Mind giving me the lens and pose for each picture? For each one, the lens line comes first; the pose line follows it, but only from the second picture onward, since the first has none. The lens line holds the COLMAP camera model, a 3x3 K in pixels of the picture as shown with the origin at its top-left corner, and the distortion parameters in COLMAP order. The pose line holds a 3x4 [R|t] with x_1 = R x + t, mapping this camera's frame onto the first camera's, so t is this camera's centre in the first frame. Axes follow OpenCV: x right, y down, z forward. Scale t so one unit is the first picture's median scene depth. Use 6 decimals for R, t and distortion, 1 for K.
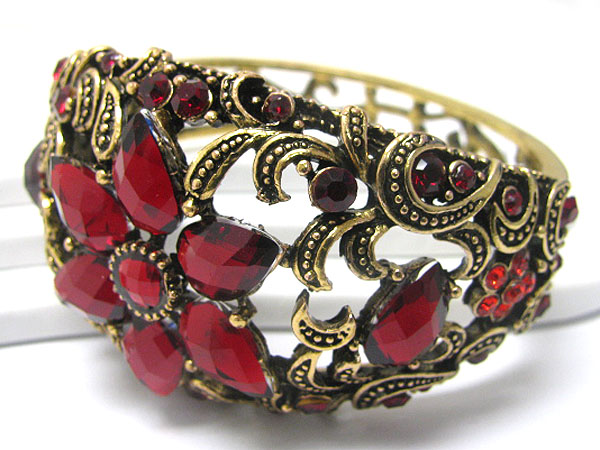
lens RADIAL K [[589.0, 0, 300.0], [0, 589.0, 224.3], [0, 0, 1]] dist [-0.076362, -0.000467]
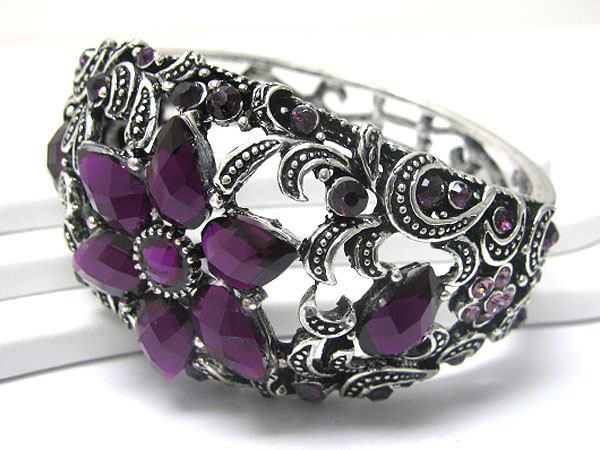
lens RADIAL K [[658.7, 0, 289.6], [0, 658.7, 224.0], [0, 0, 1]] dist [-0.078436, 0.008250]
pose [[0.995618, 0.087932, 0.031824, -0.084313], [-0.088134, 0.996096, 0.004993, -0.002365], [-0.031260, -0.007776, 0.999481, -0.251641]]
